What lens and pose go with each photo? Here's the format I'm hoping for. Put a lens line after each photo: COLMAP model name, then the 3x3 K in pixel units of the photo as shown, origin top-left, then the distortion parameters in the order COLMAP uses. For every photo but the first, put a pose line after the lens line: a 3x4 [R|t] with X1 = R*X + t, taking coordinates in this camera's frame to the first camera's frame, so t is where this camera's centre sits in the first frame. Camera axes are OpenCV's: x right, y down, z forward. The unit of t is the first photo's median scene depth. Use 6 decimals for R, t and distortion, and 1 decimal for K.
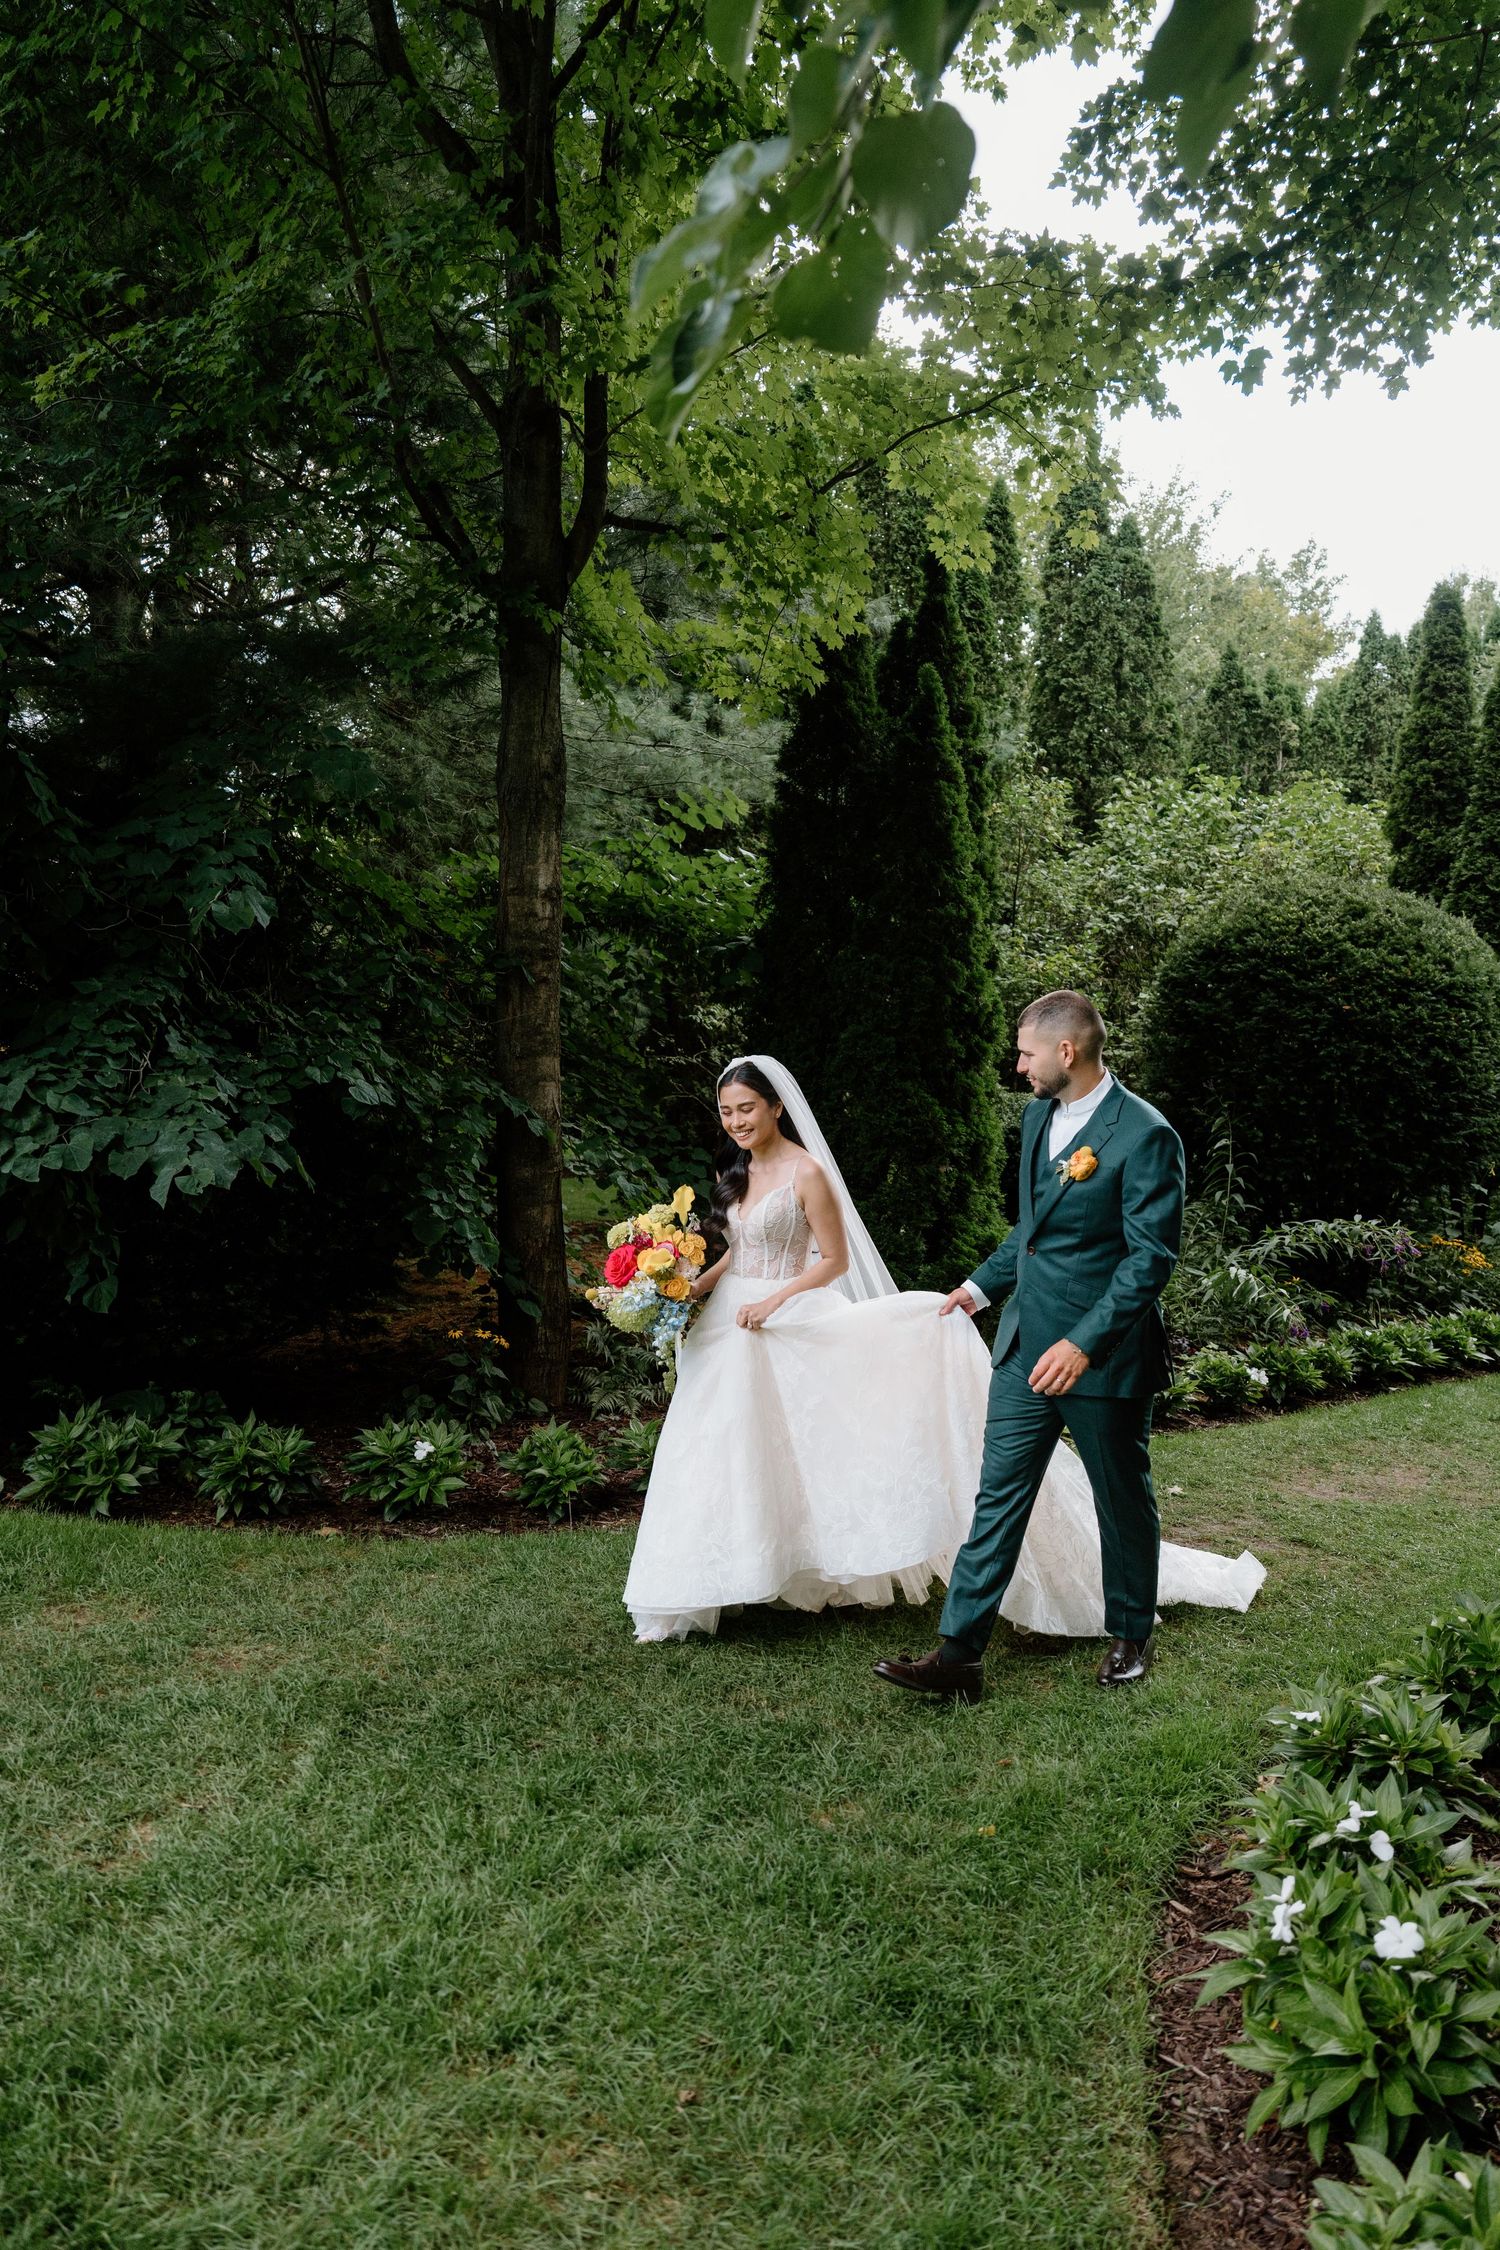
lens RADIAL K [[1596.7, 0, 734.4], [0, 1596.7, 1117.9], [0, 0, 1]] dist [0.004064, 0.002203]
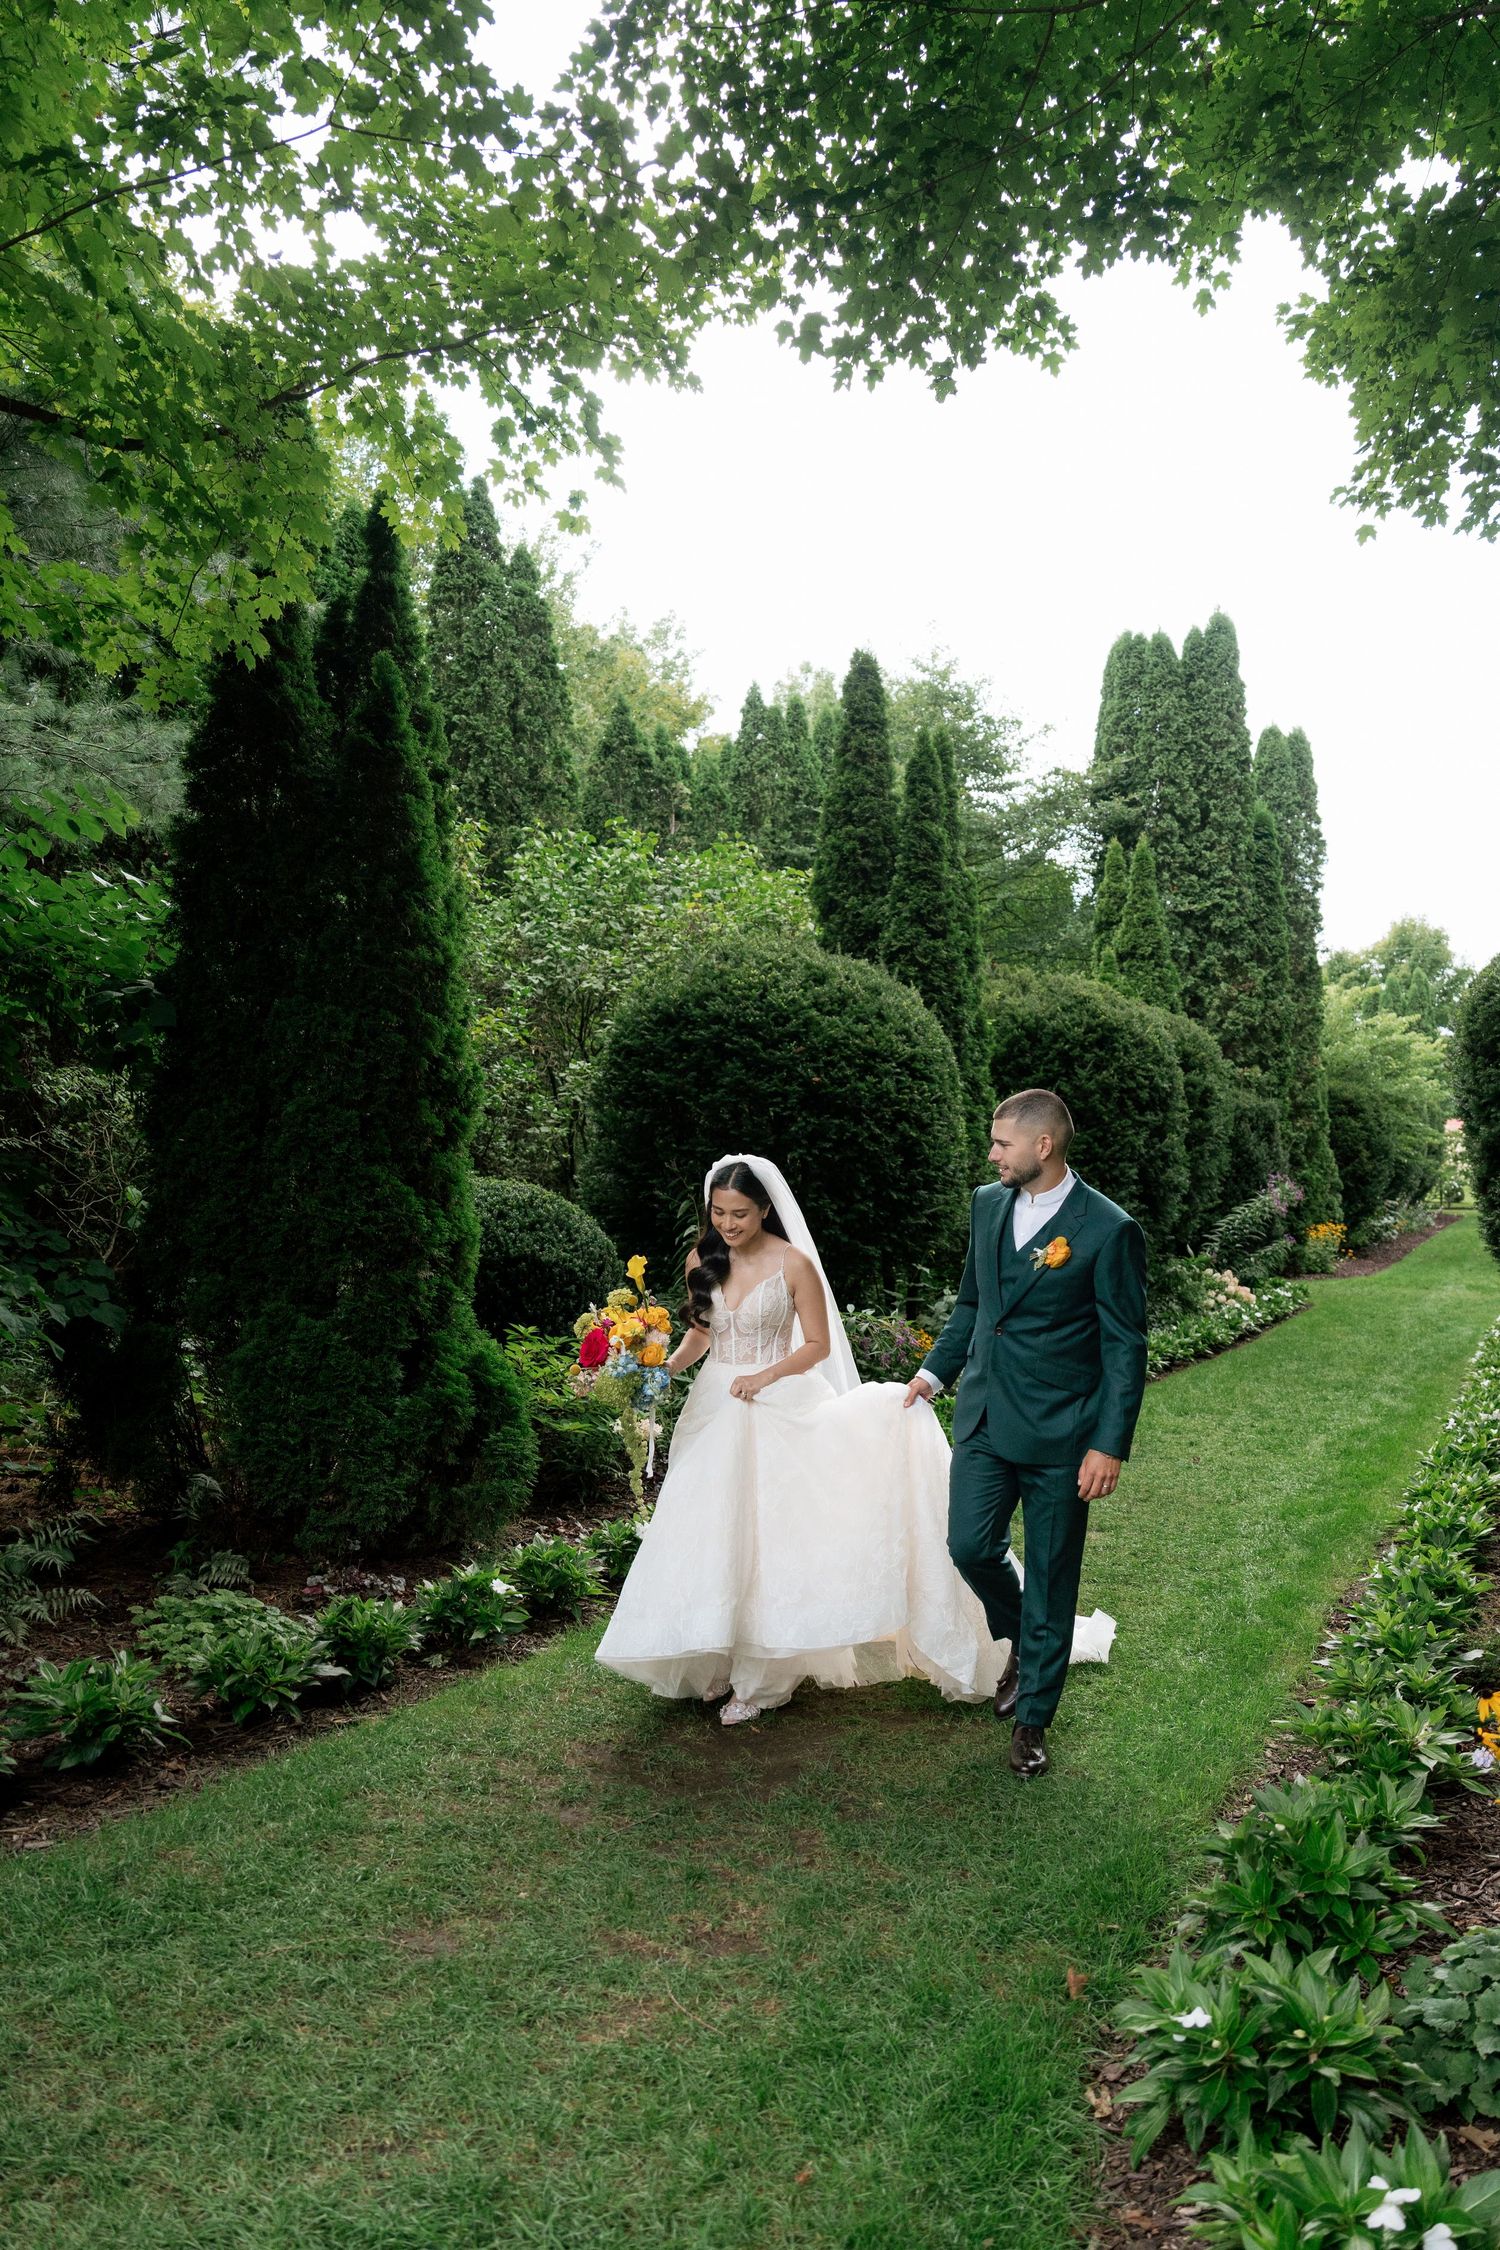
lens RADIAL K [[1675.1, 0, 751.2], [0, 1675.1, 1144.1], [0, 0, 1]] dist [-0.007957, -0.002136]
pose [[0.911518, -0.008524, 0.411172, -0.041524], [0.022434, 0.999327, -0.029017, -0.003545], [-0.410648, 0.035674, 0.911096, 0.108452]]
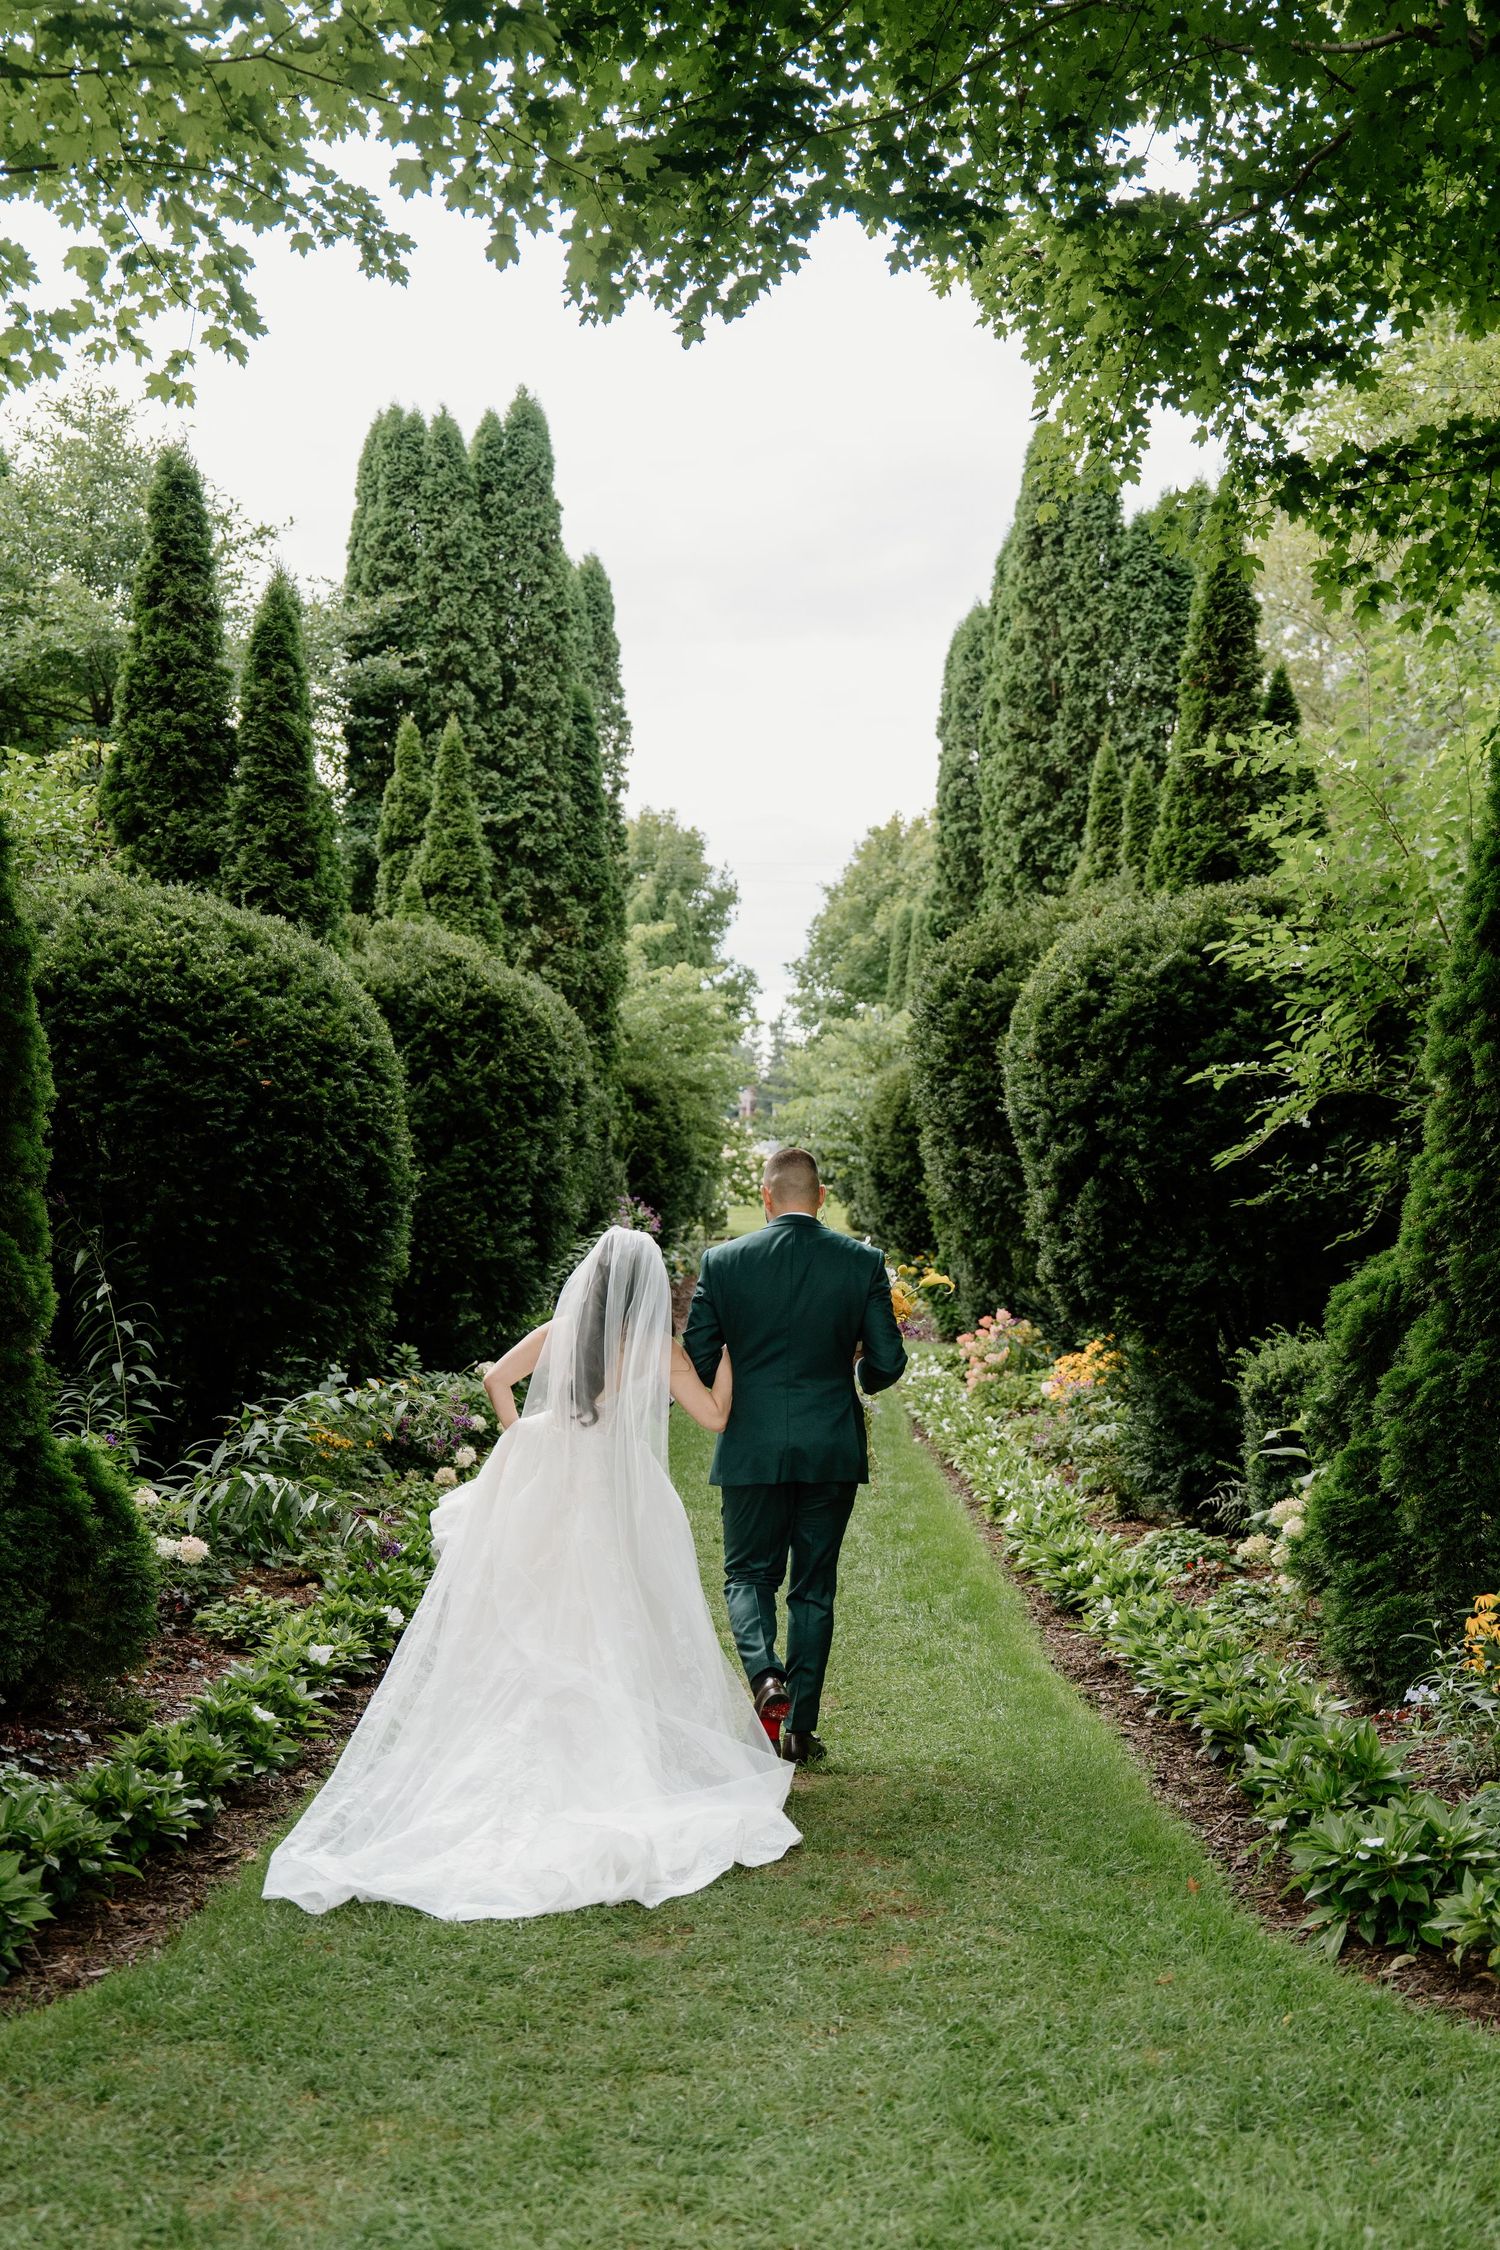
lens RADIAL K [[2918.3, 0, 750.0], [0, 2918.3, 1125.0], [0, 0, 1]] dist [-0.001108, 0.052082]
pose [[0.625437, -0.008138, 0.780232, -0.383461], [0.036093, 0.999177, -0.018511, -0.016403], [-0.779439, 0.039738, 0.625216, 0.041824]]
